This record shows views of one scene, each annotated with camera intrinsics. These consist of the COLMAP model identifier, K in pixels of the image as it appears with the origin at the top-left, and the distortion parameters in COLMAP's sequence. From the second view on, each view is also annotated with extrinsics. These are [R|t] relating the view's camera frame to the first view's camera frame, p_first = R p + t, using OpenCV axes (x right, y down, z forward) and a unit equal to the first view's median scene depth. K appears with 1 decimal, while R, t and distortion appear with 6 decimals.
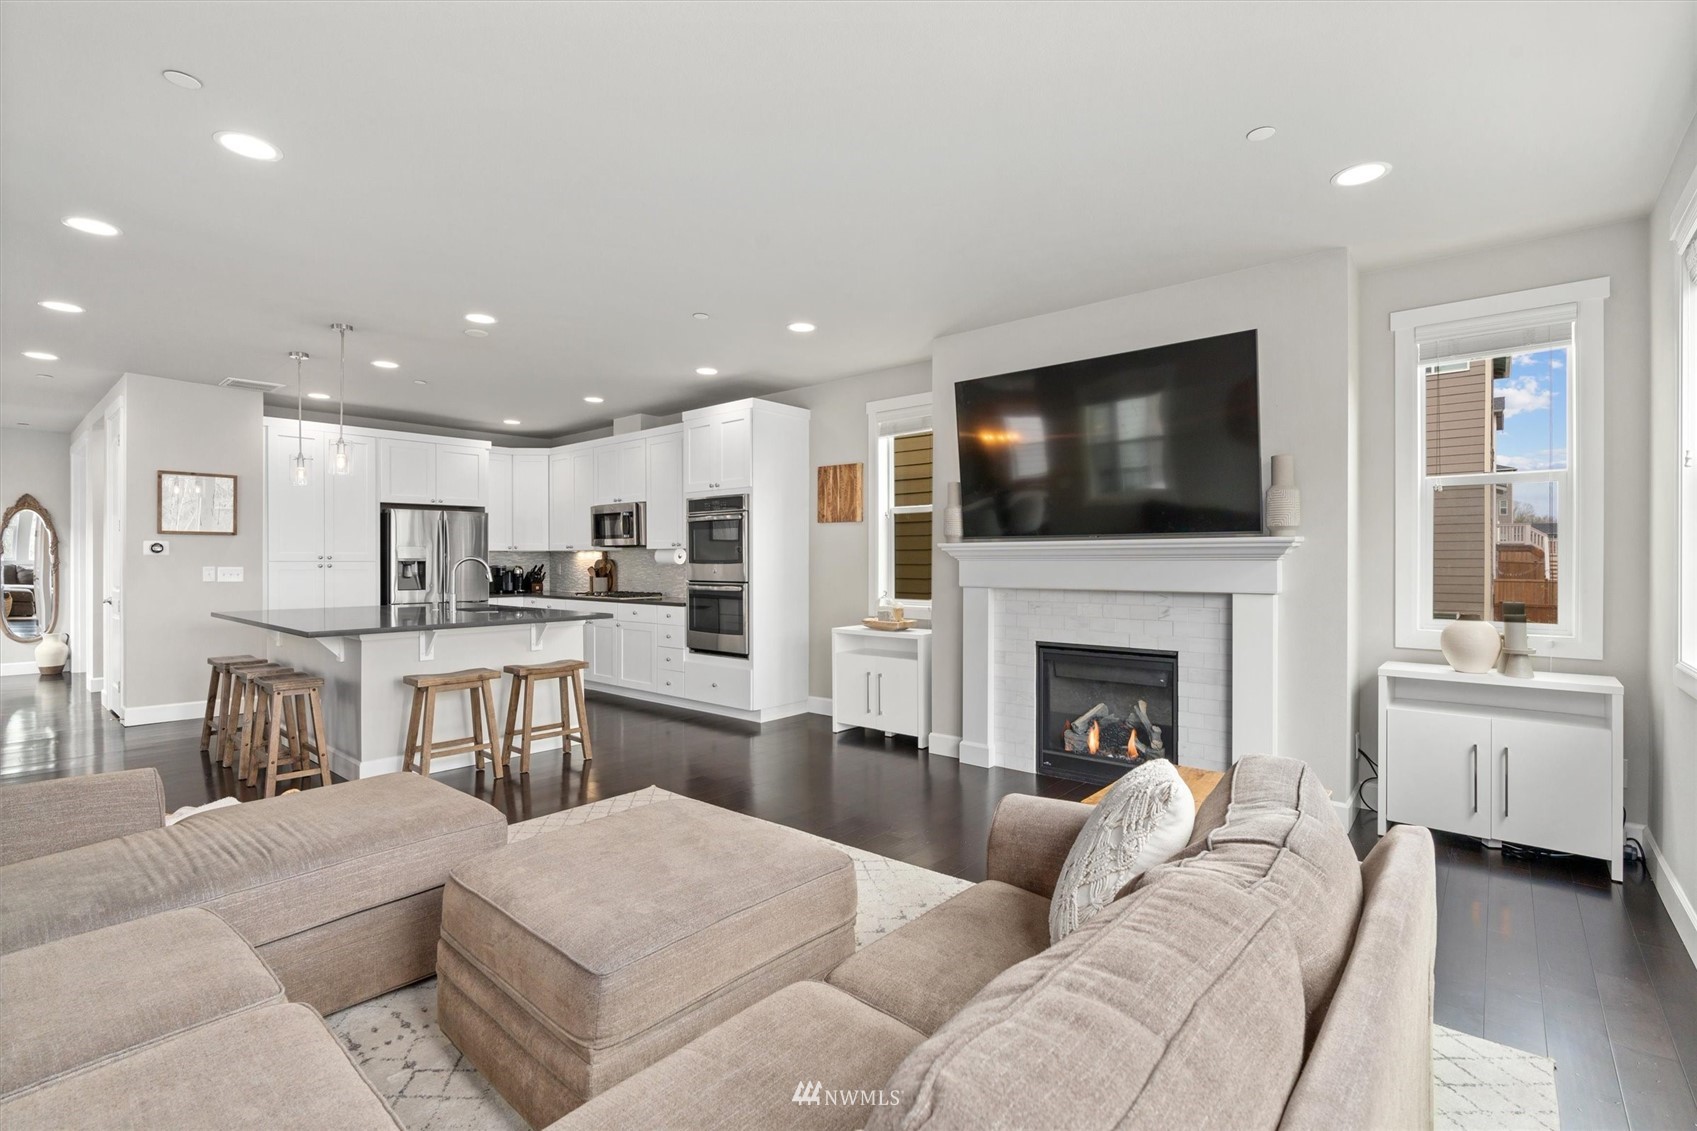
lens RADIAL K [[778.7, 0, 858.1], [0, 778.7, 564.1], [0, 0, 1]] dist [-0.010924, 0.001932]
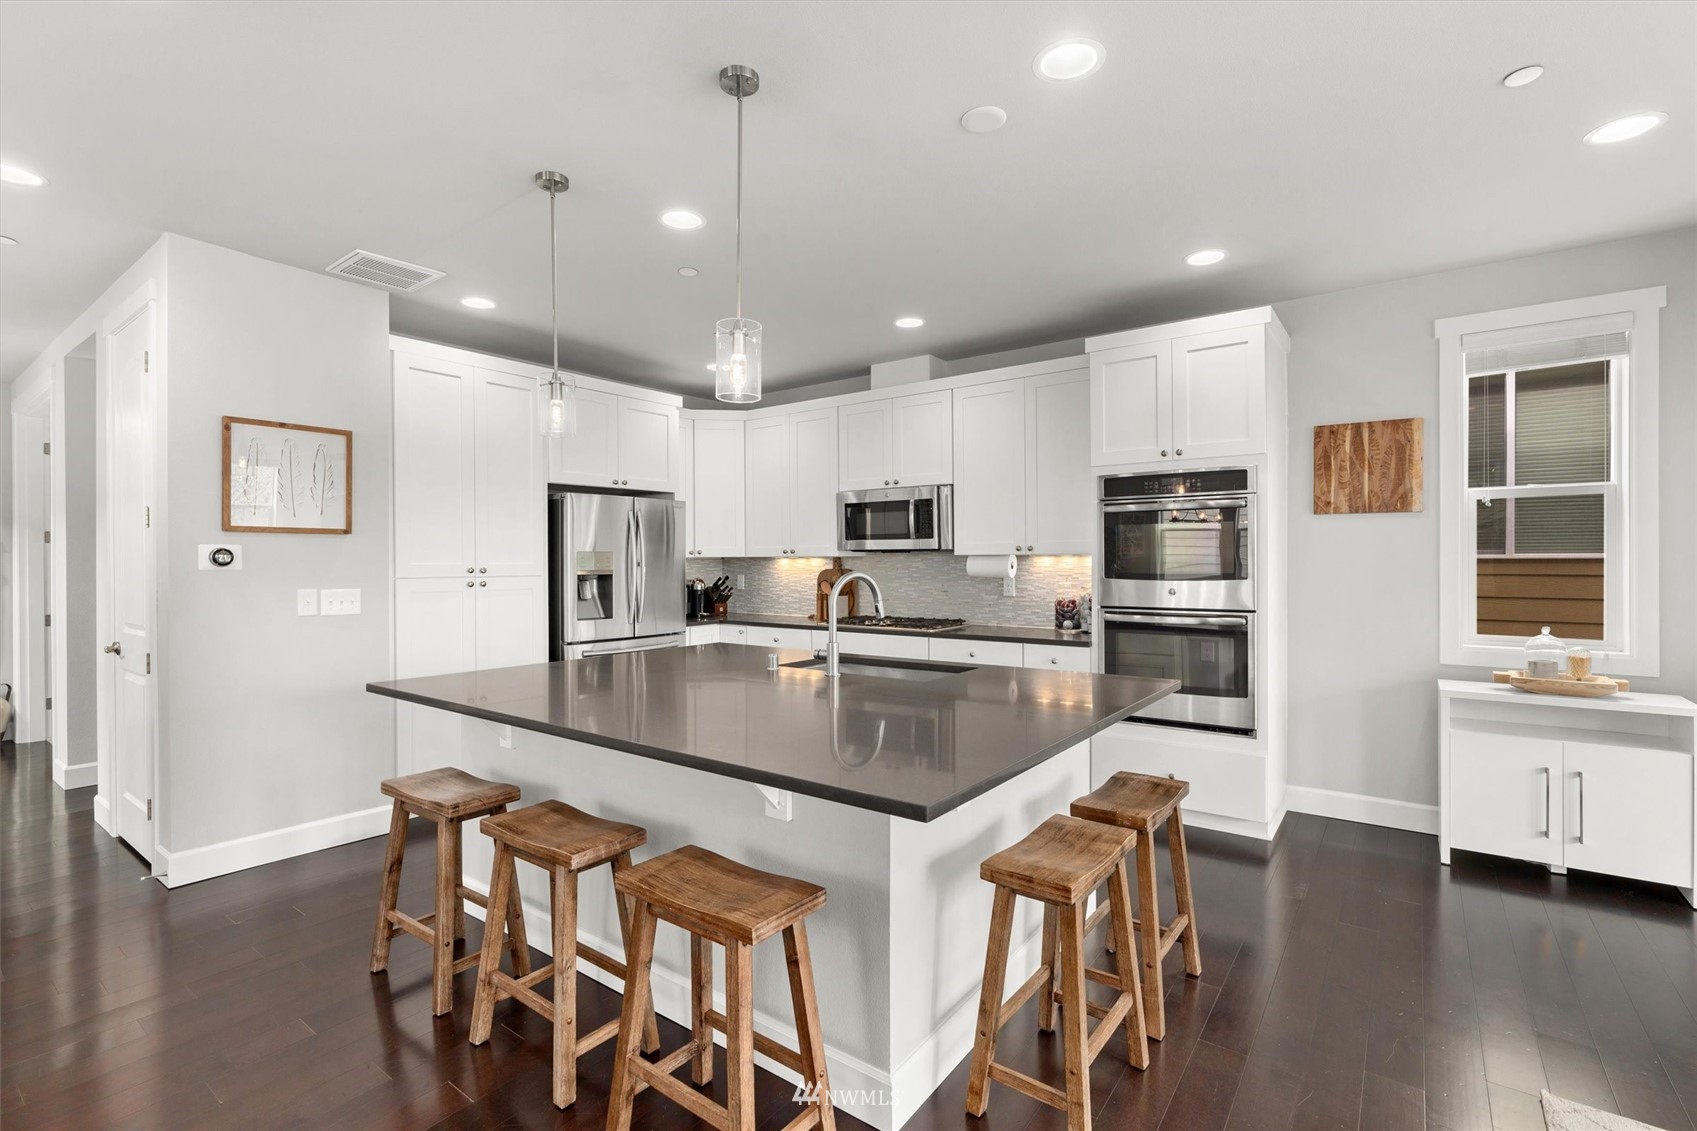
lens RADIAL K [[778.7, 0, 859.4], [0, 778.7, 566.8], [0, 0, 1]] dist [-0.010924, 0.001932]
pose [[0.997616, -0.003773, 0.068911, -0.448257], [0.003659, 0.999992, 0.001780, -0.012099], [-0.068917, -0.001524, 0.997621, 0.381044]]
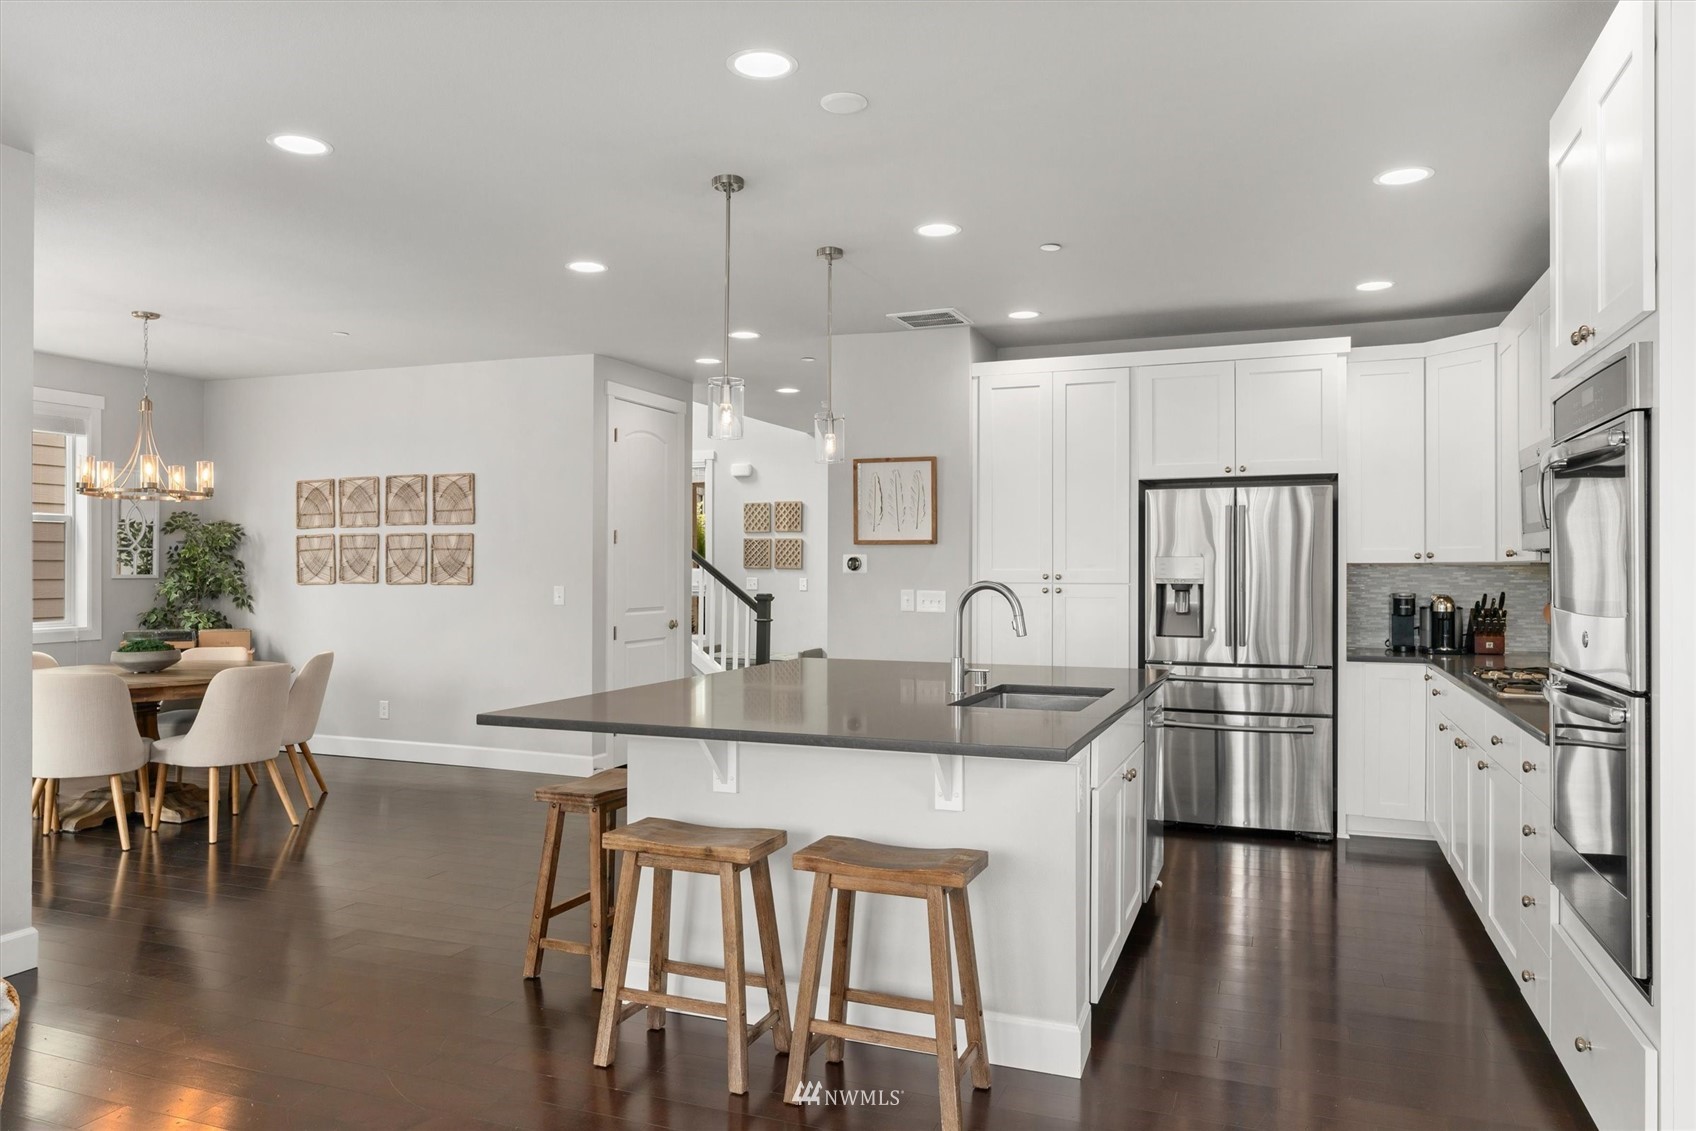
lens RADIAL K [[1137.1, 0, 856.0], [0, 1137.1, 570.0], [0, 0, 1]] dist [-0.004484, -0.000504]
pose [[0.313961, 0.006165, -0.949416, 0.121763], [-0.006142, 0.999971, 0.004462, -0.017835], [0.949416, 0.004431, 0.313990, 0.599653]]
